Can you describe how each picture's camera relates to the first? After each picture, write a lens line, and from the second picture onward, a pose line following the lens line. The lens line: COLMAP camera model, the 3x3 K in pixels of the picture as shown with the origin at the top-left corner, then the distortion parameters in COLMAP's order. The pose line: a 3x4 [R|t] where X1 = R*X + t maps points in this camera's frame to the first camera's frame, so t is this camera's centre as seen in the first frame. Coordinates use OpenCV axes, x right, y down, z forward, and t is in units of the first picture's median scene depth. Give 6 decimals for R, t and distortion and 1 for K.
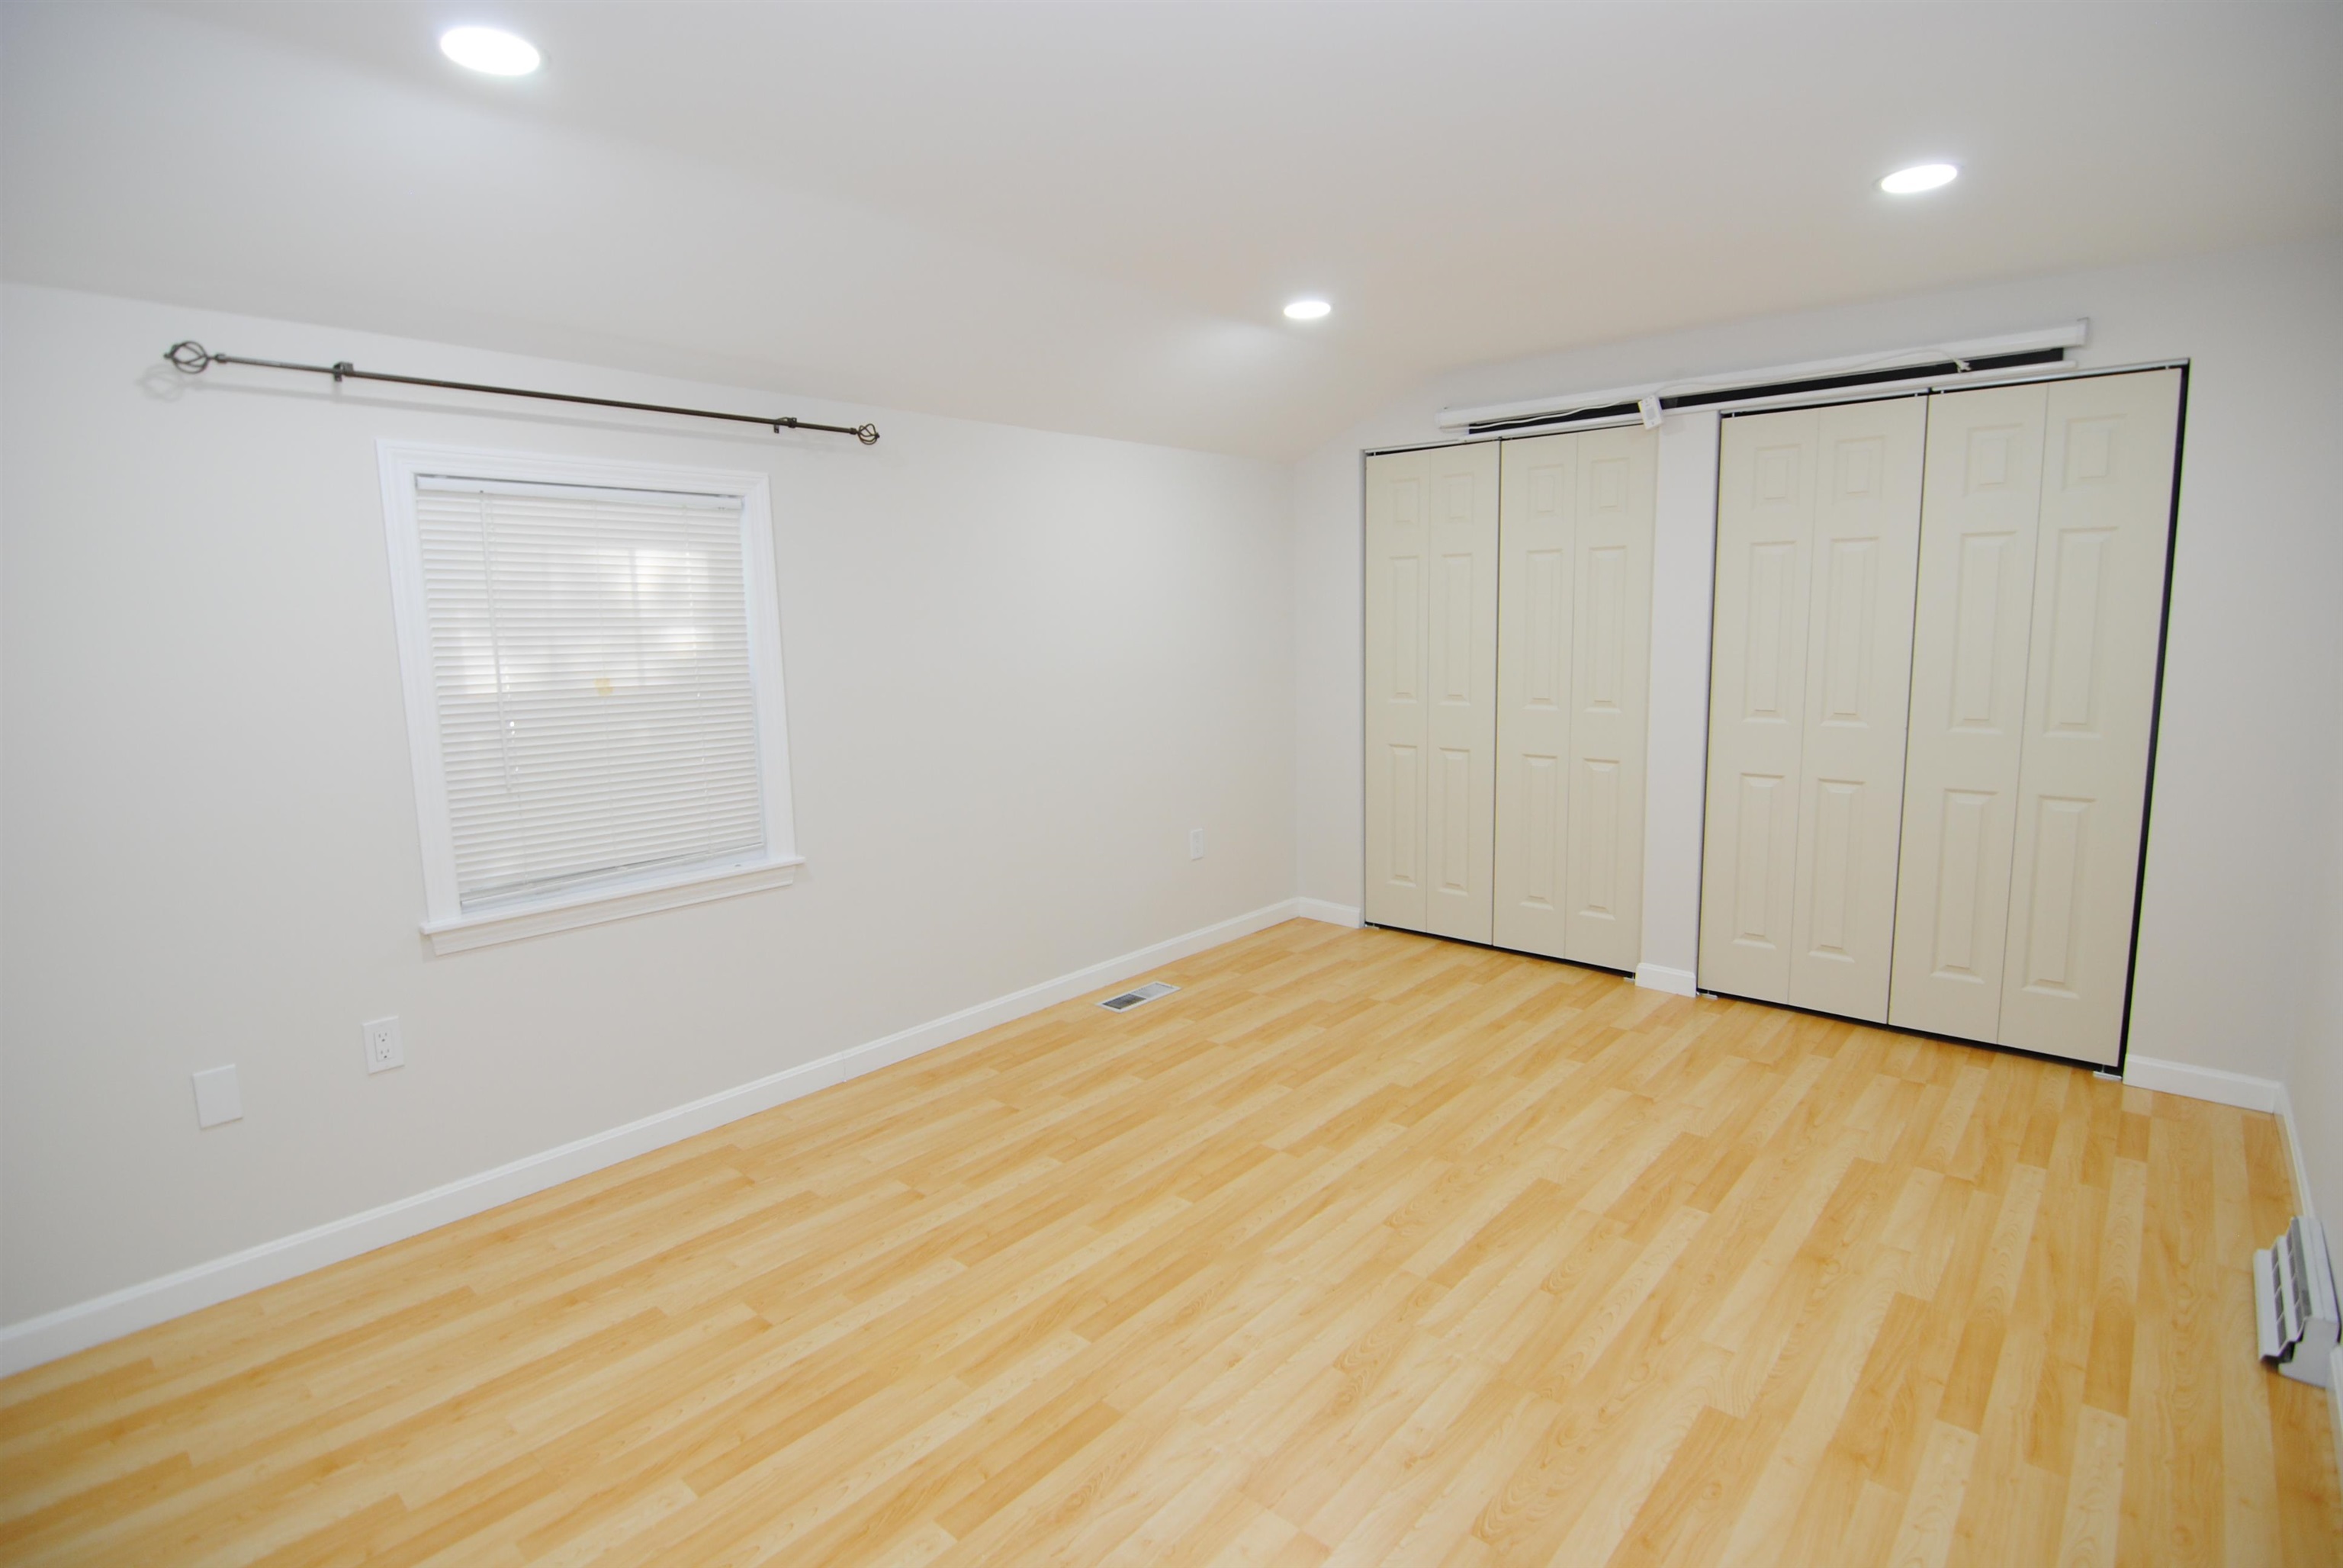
lens RADIAL K [[1140.6, 0, 1175.0], [0, 1140.6, 776.0], [0, 0, 1]] dist [-0.002430, -0.010955]
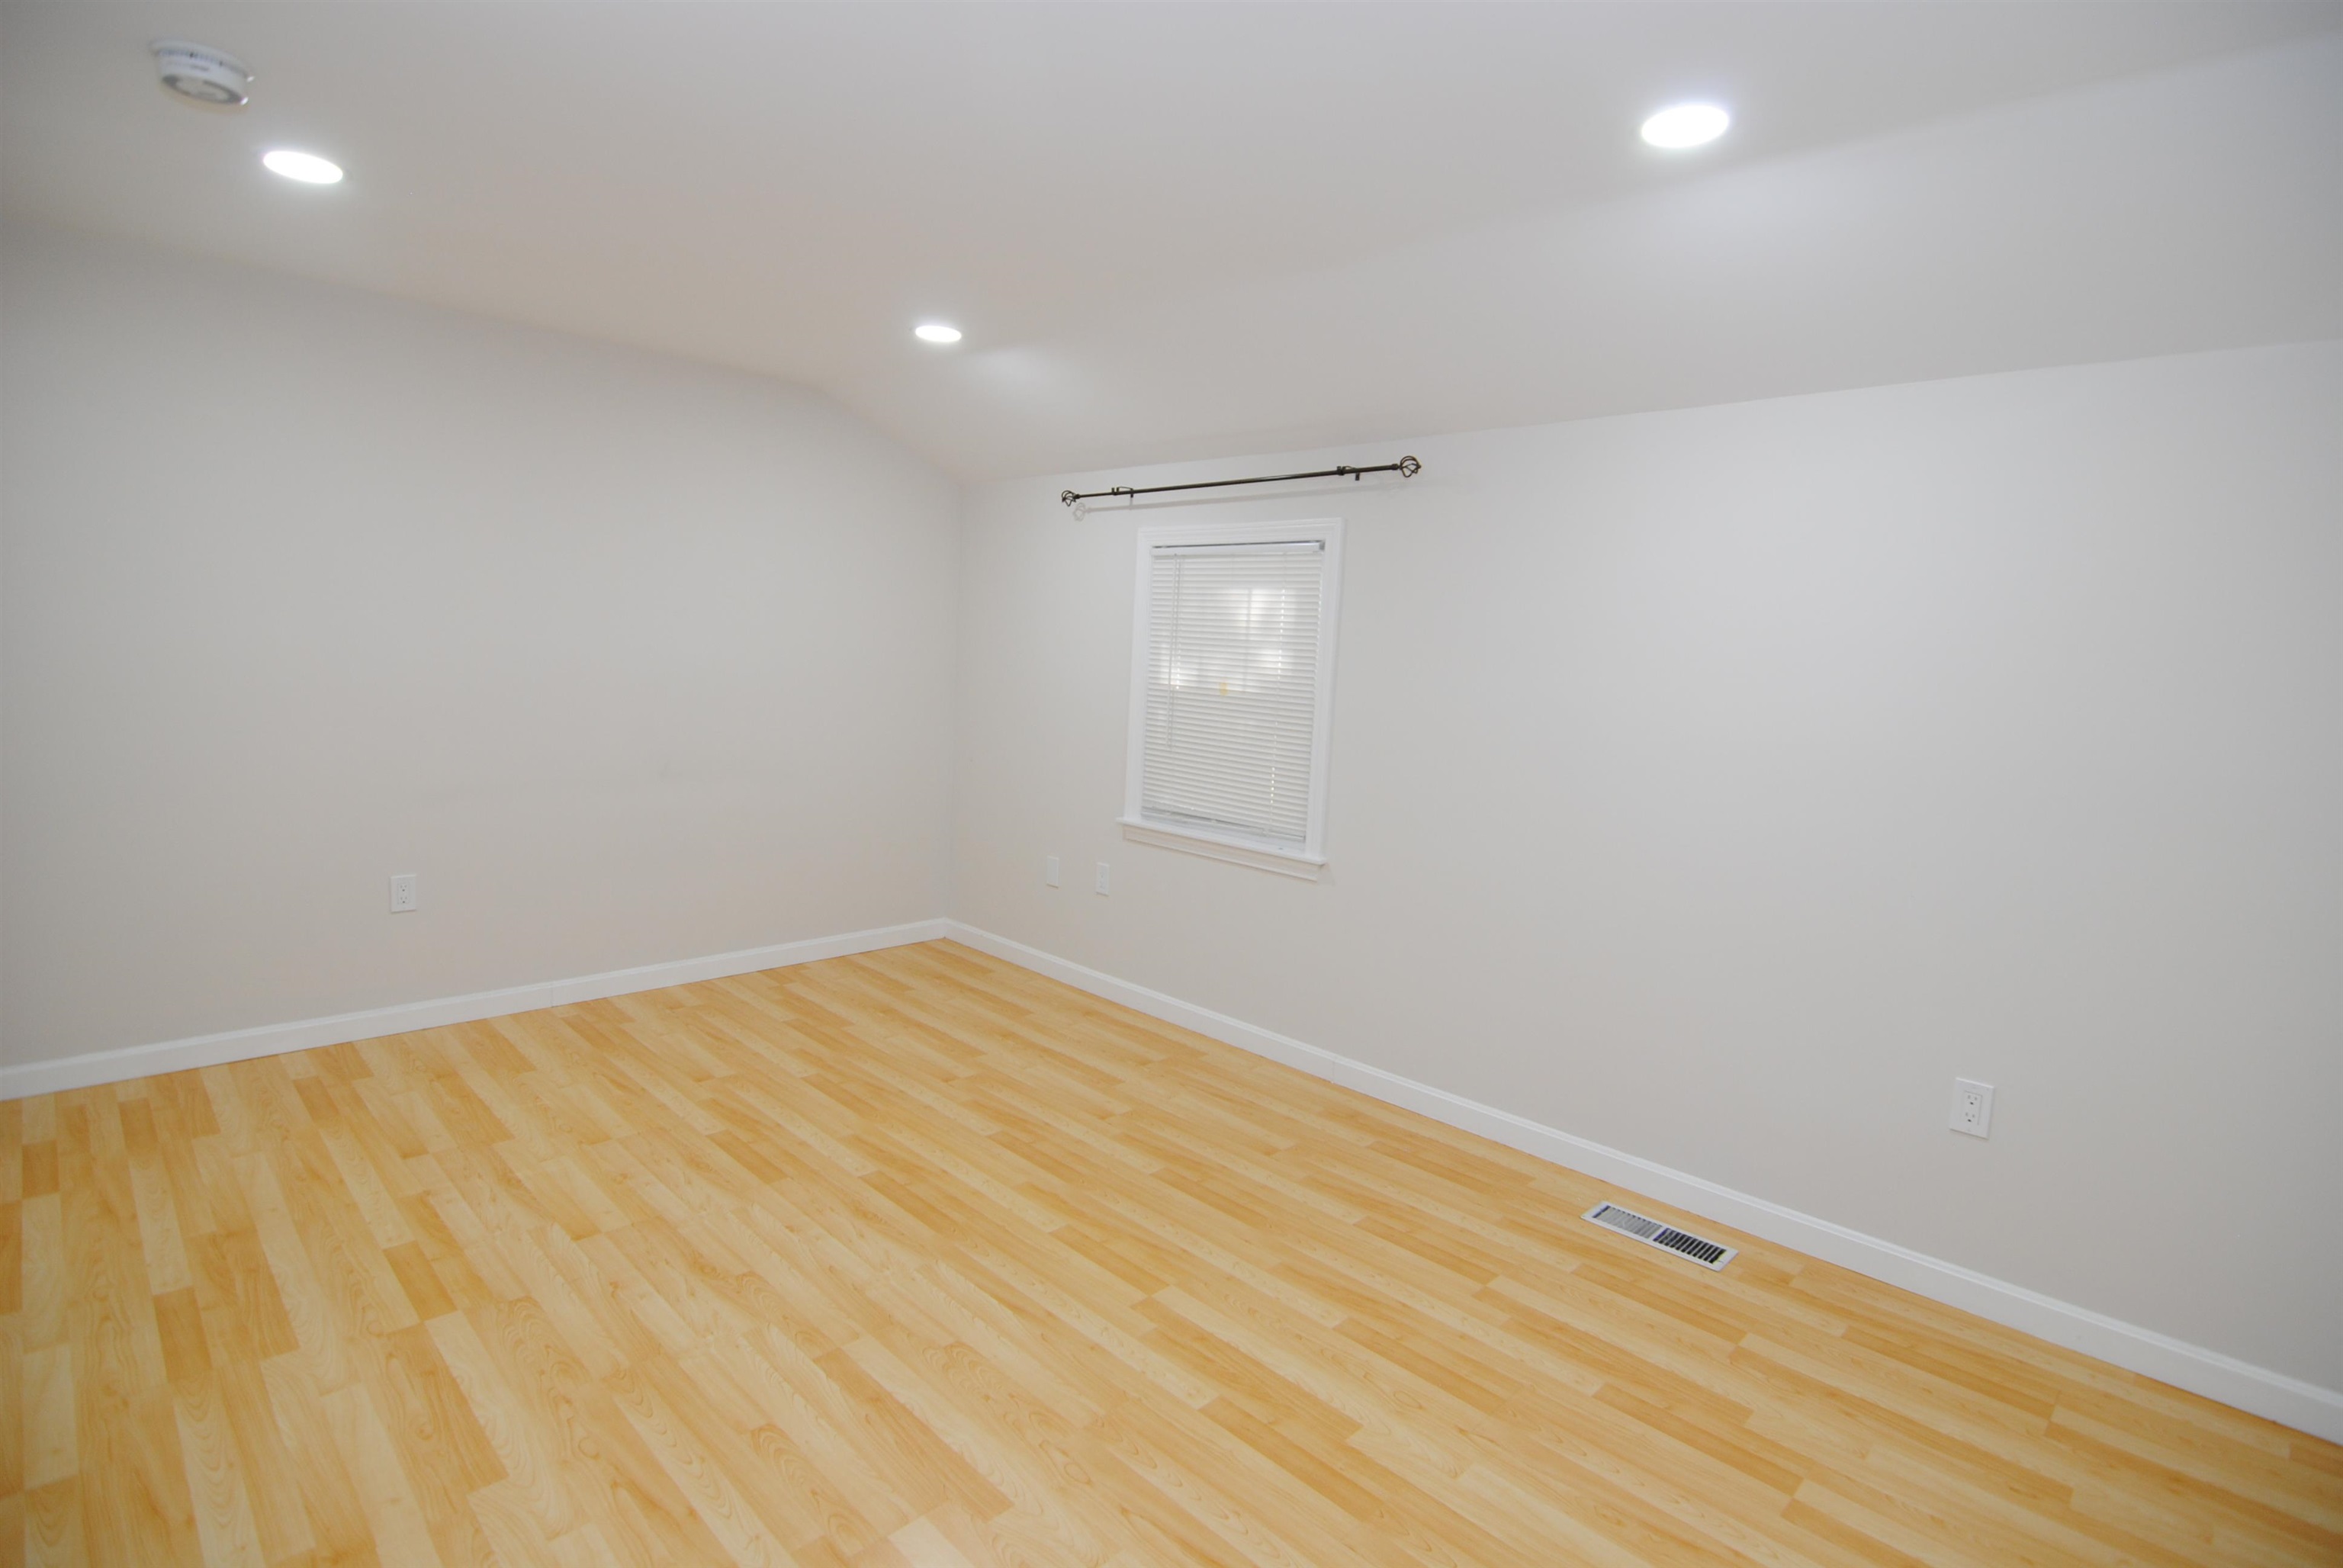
lens RADIAL K [[1140.6, 0, 1175.0], [0, 1140.6, 776.0], [0, 0, 1]] dist [-0.002430, -0.010955]
pose [[-0.056312, 0.129247, -0.990012, 0.884008], [-0.183421, 0.973370, 0.137507, -0.155241], [0.981420, 0.189332, -0.031106, 1.009529]]
